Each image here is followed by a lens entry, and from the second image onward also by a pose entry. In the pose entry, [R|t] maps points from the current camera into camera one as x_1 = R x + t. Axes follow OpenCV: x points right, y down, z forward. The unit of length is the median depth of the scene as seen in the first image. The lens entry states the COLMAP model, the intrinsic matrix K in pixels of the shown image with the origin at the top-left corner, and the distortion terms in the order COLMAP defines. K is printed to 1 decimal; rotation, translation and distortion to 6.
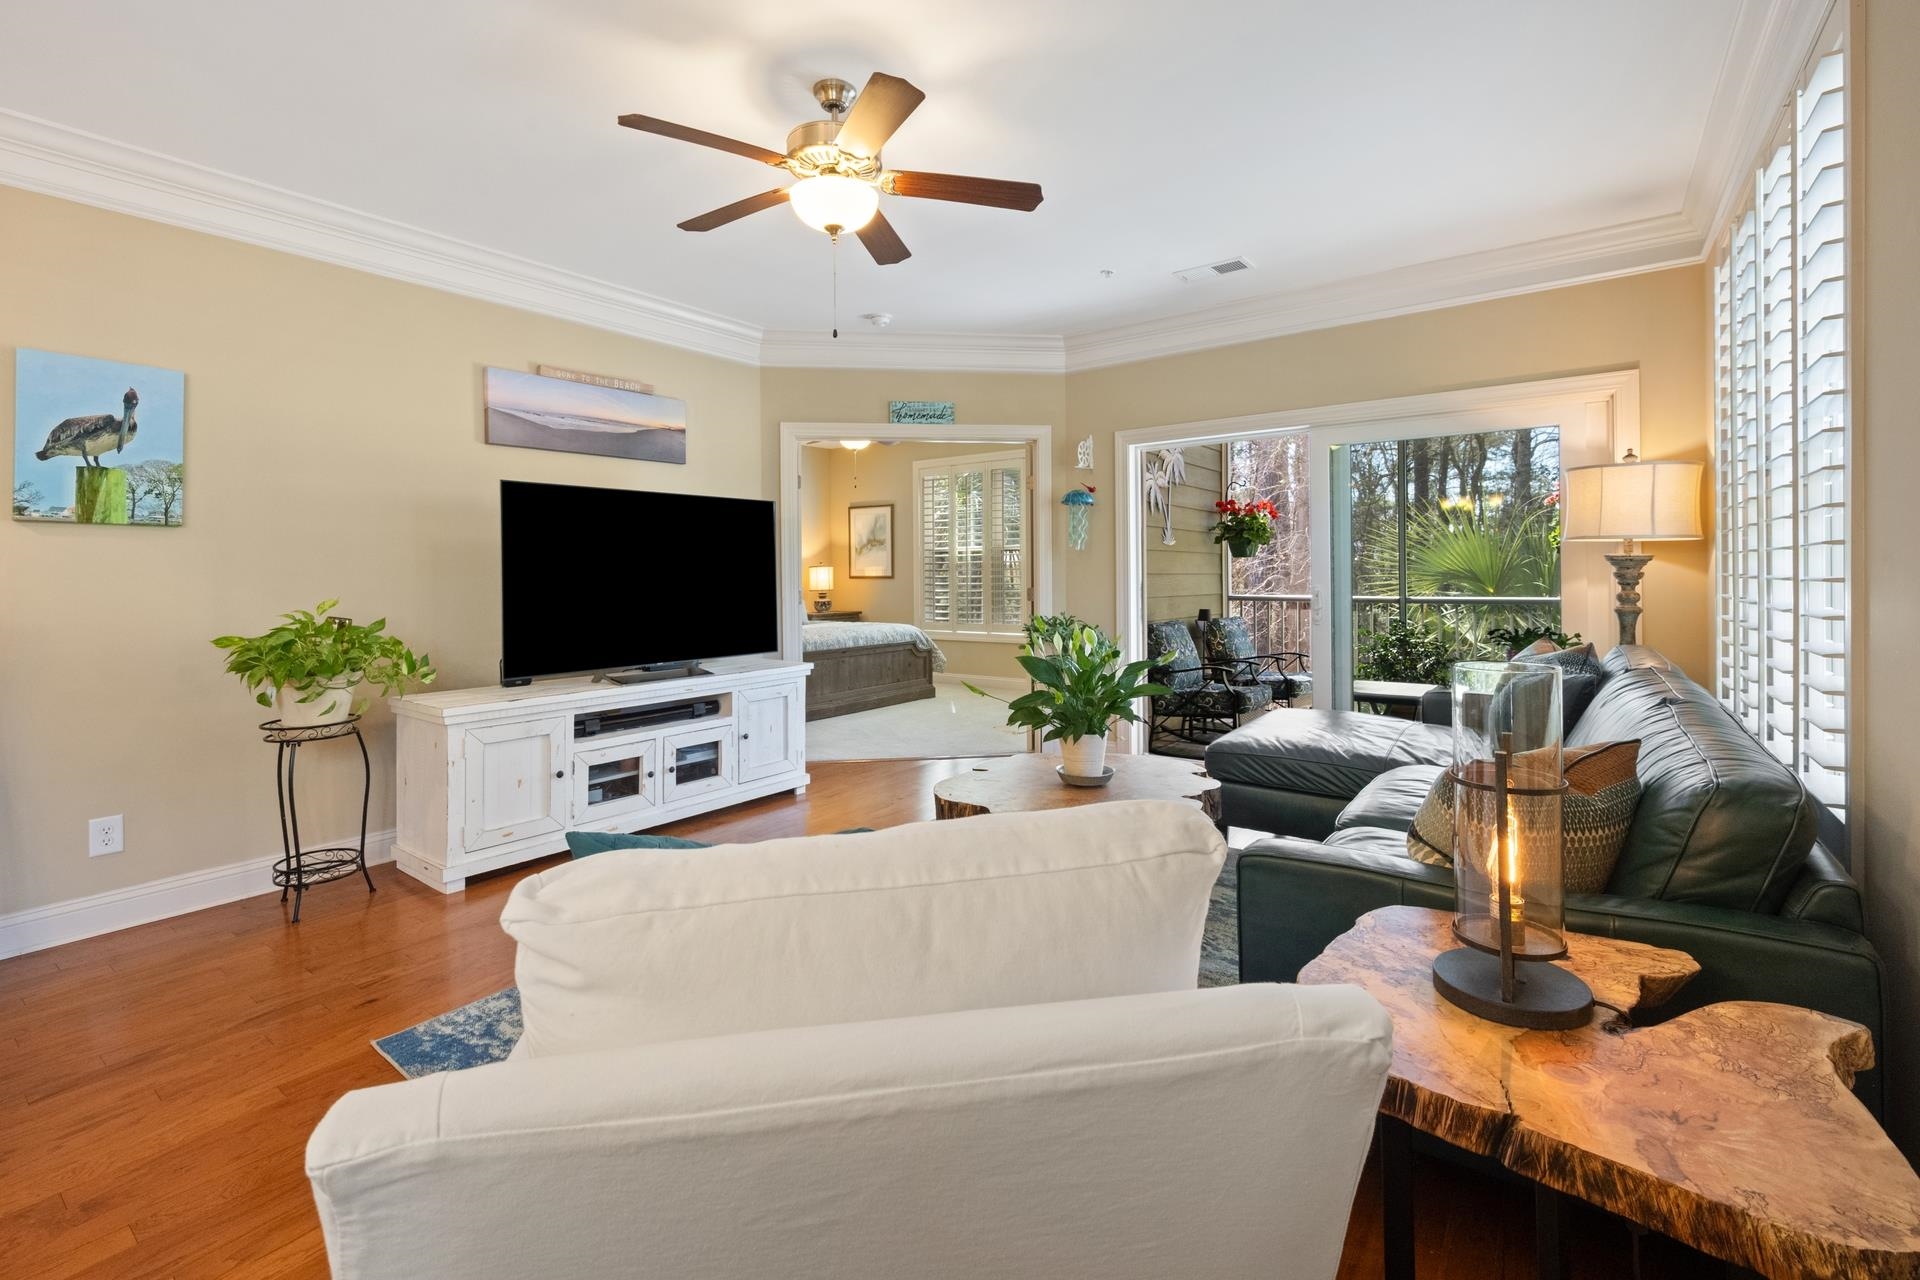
lens RADIAL K [[836.5, 0, 948.9], [0, 836.5, 578.7], [0, 0, 1]] dist [-0.002853, -0.000133]
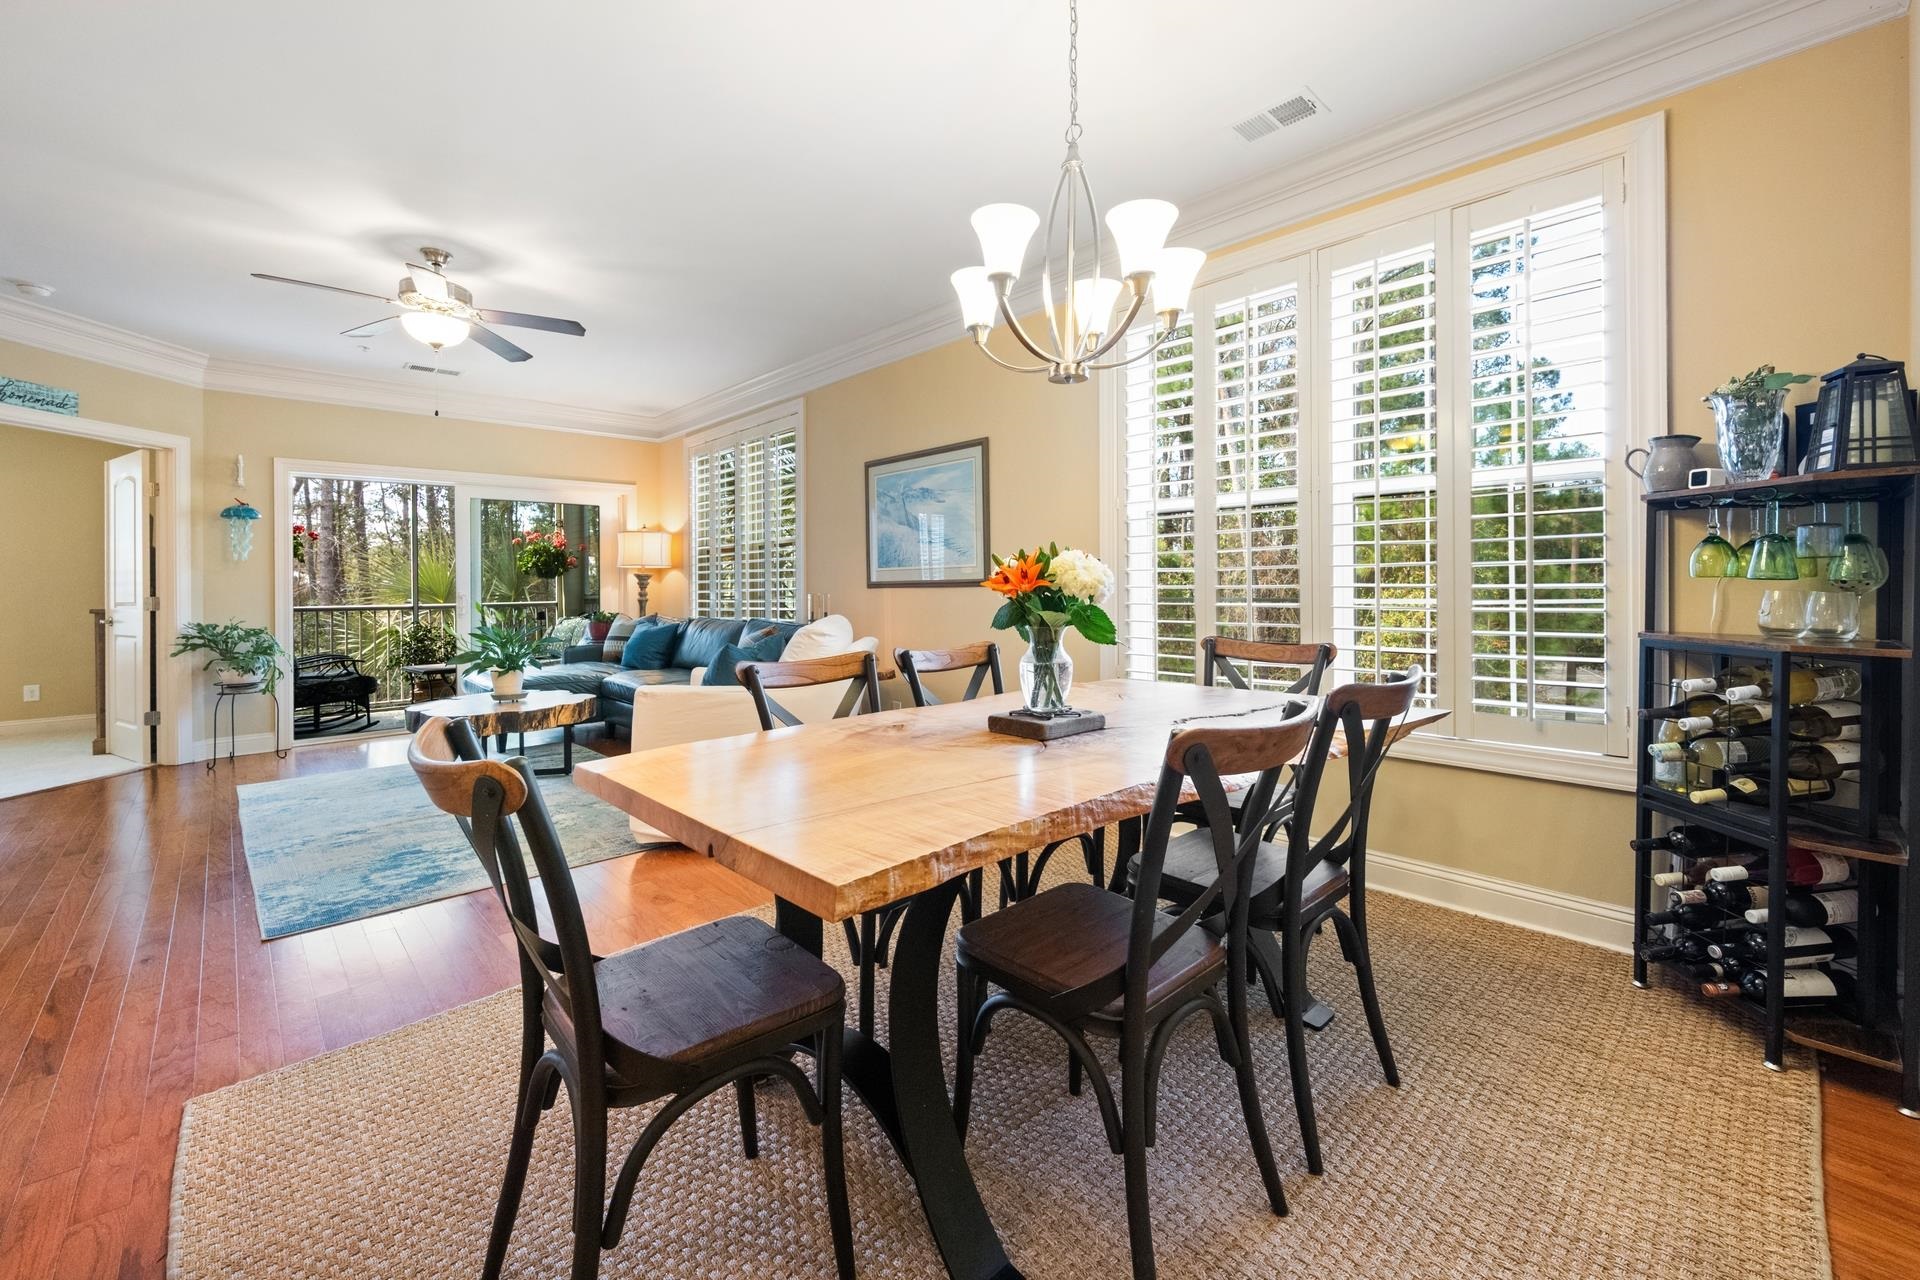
lens RADIAL K [[778.7, 0, 957.2], [0, 778.7, 583.1], [0, 0, 1]] dist [-0.004172, 0.001863]
pose [[0.168139, 0.013270, 0.985674, -0.881234], [0.019572, 0.999667, -0.016798, 0.039117], [-0.985569, 0.022116, 0.167823, -0.109070]]
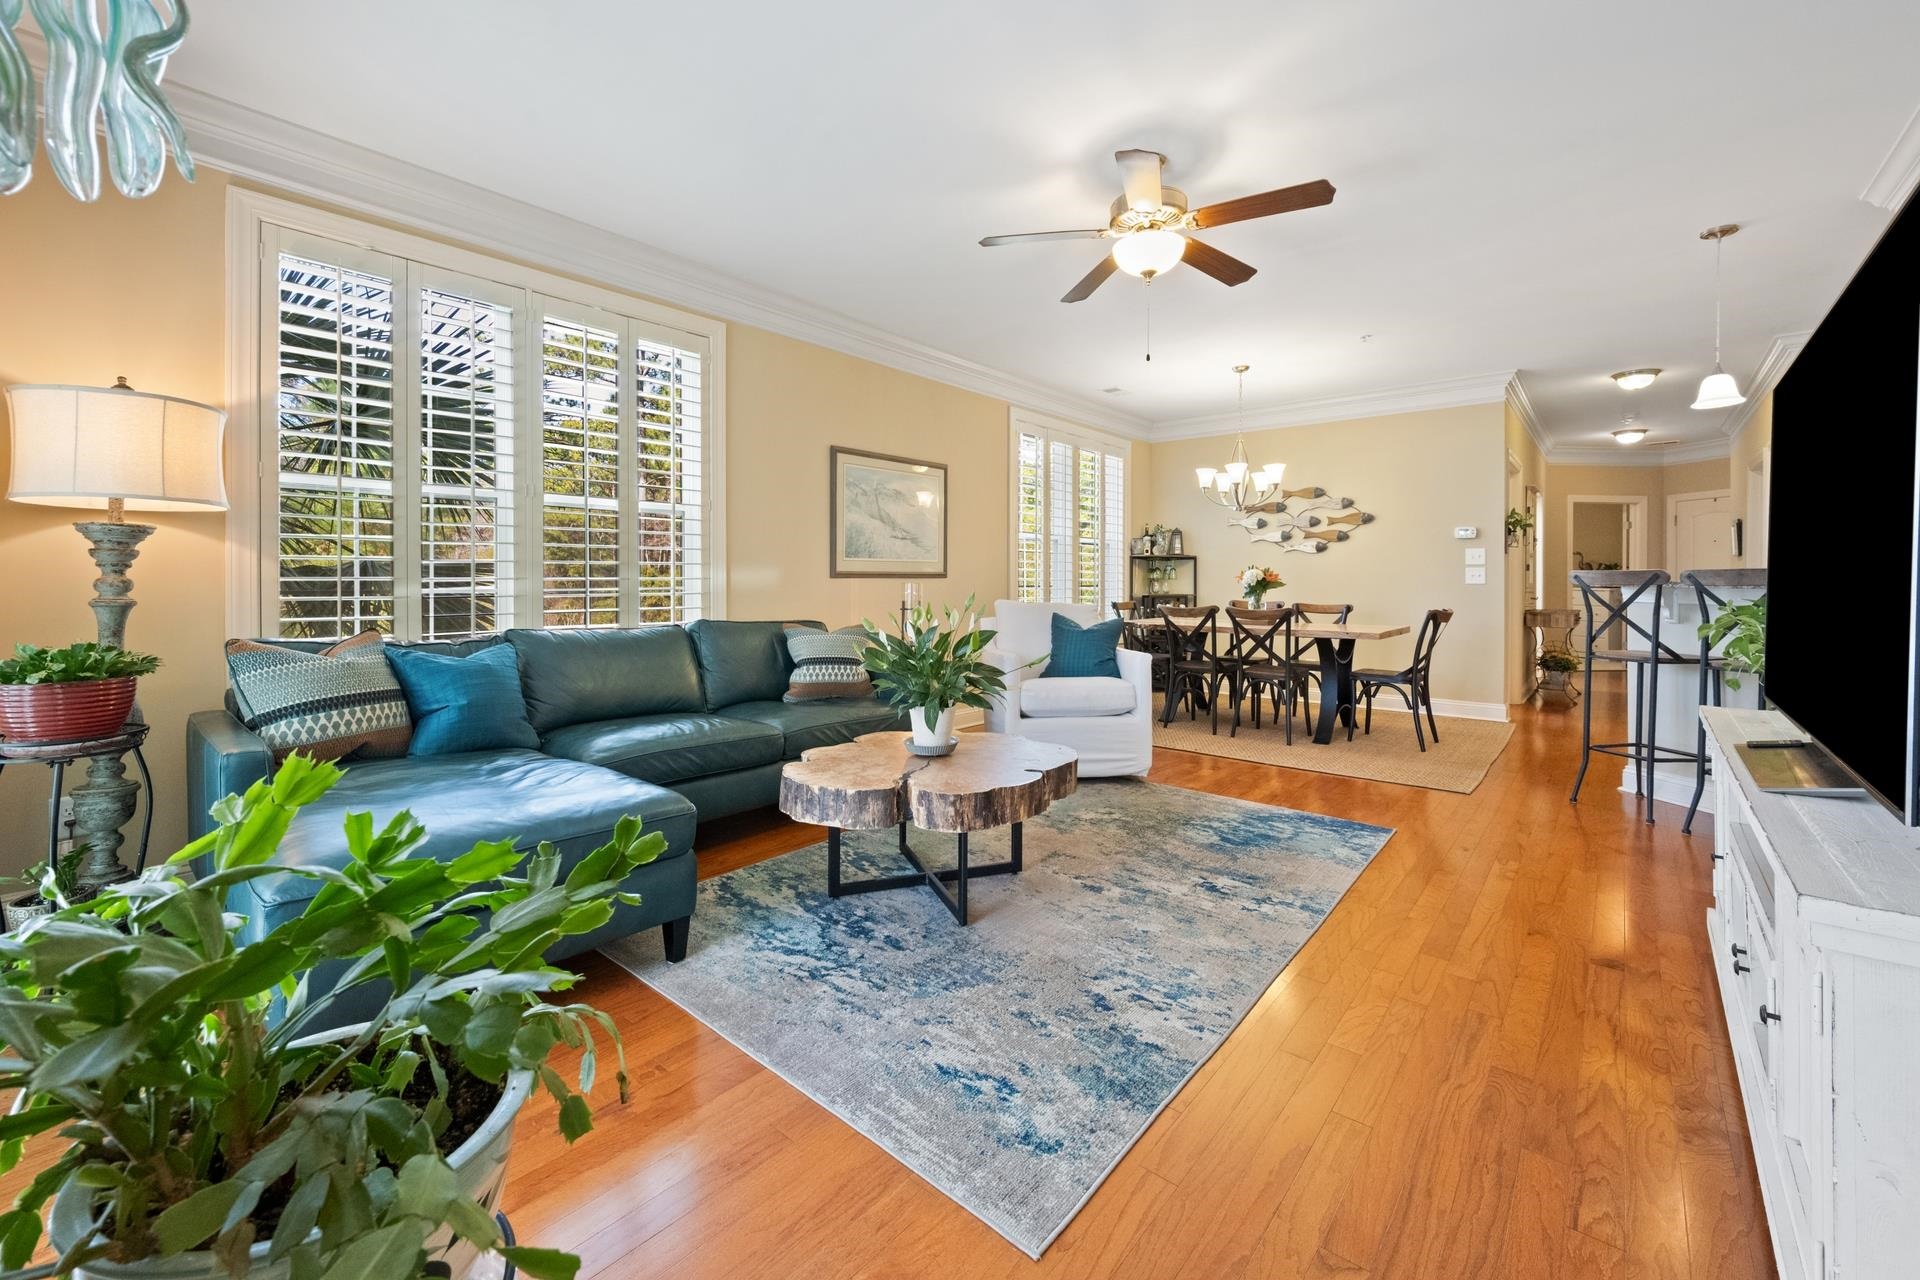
lens RADIAL K [[778.7, 0, 951.9], [0, 778.7, 592.5], [0, 0, 1]] dist [-0.004172, 0.001863]
pose [[-0.997840, 0.006867, 0.065333, 0.055513], [0.008607, 0.999615, 0.026384, 0.015843], [-0.065126, 0.026889, -0.997515, 1.402715]]
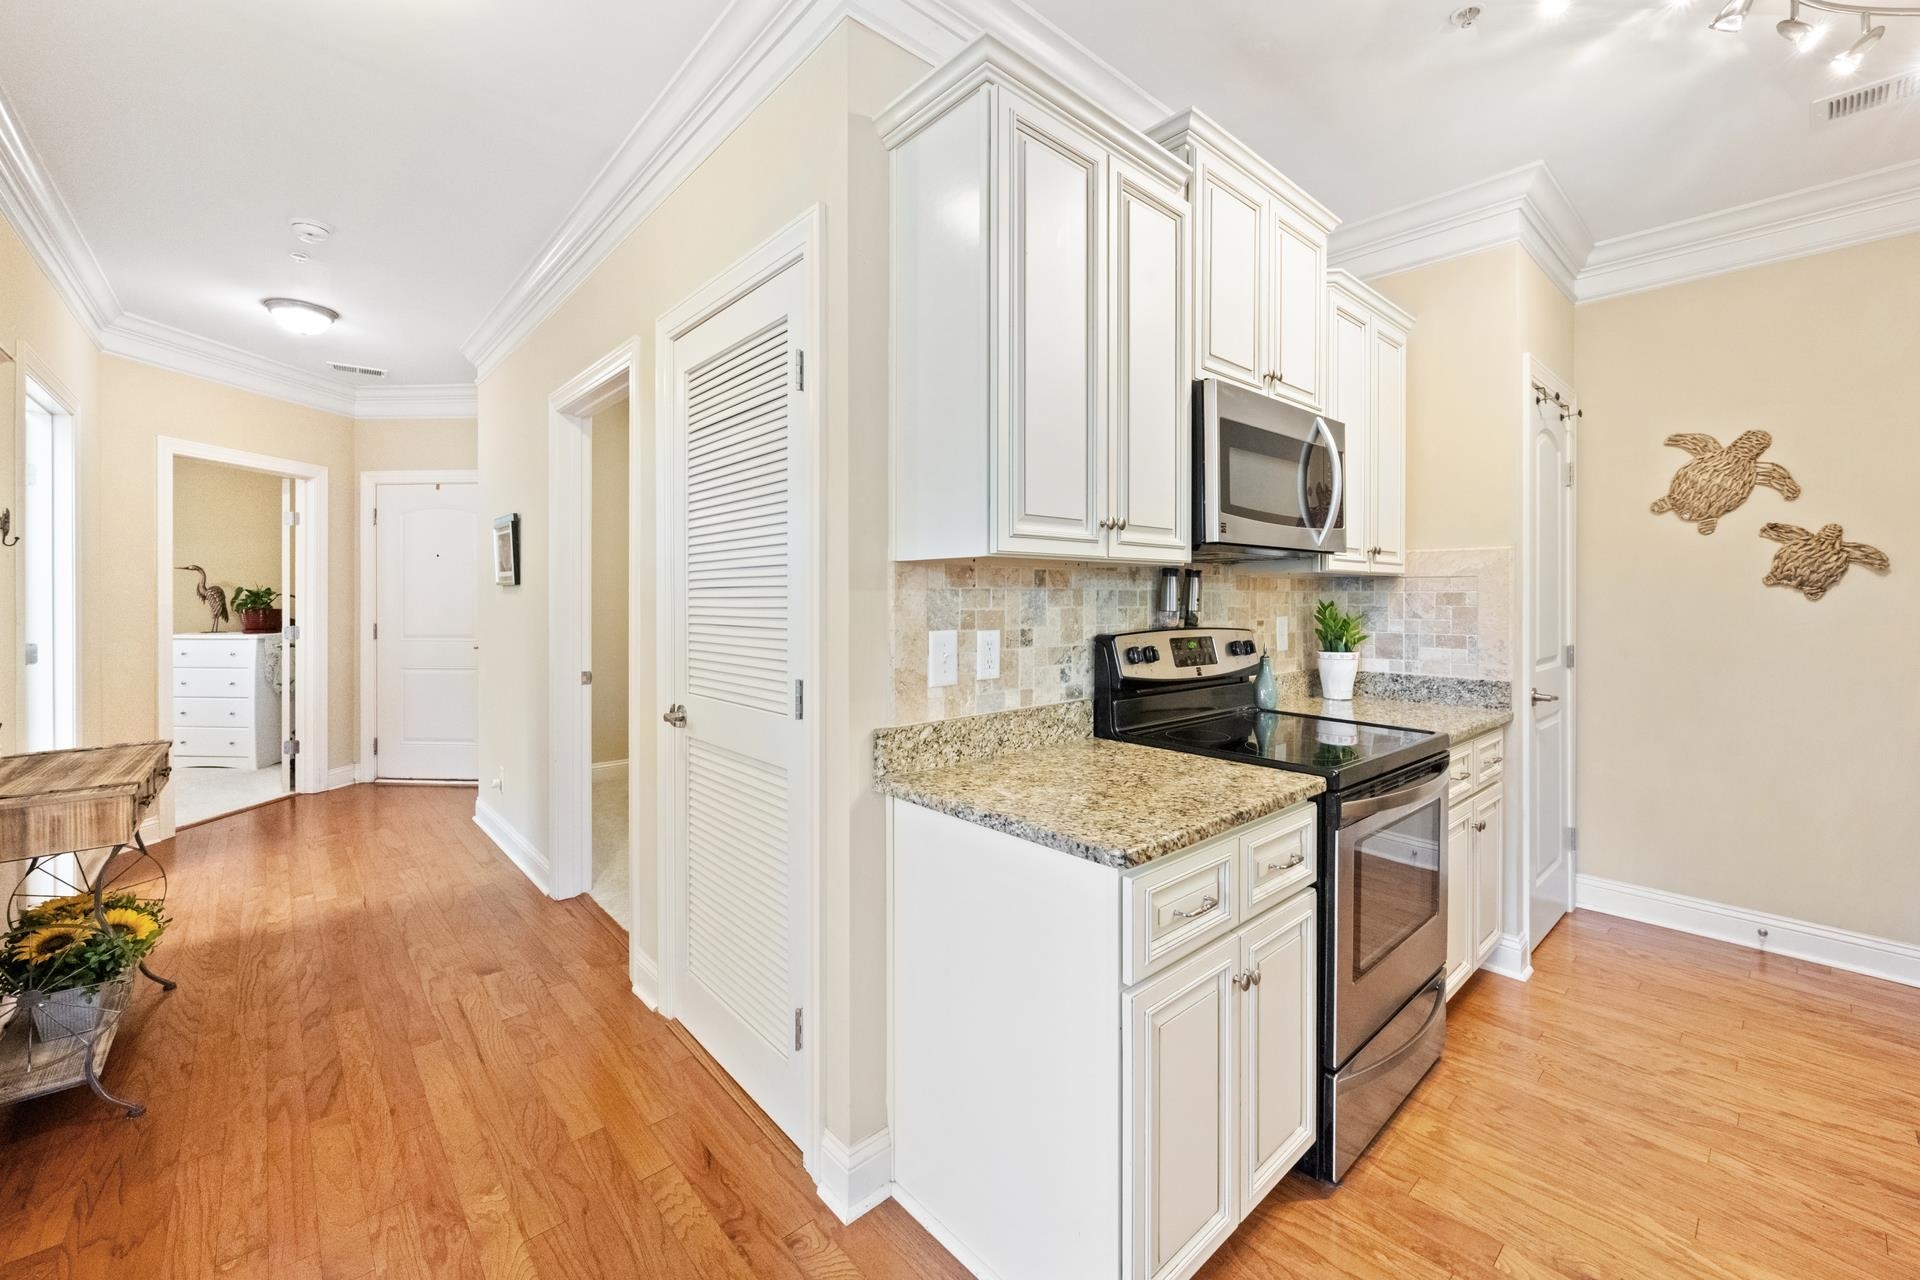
lens RADIAL K [[778.7, 0, 954.6], [0, 778.7, 587.1], [0, 0, 1]] dist [-0.004172, 0.001863]
pose [[-0.196267, 0.002153, -0.980548, -0.835723], [-0.010929, 0.999931, 0.004383, -0.011825], [0.980490, 0.011576, -0.196230, 0.185241]]
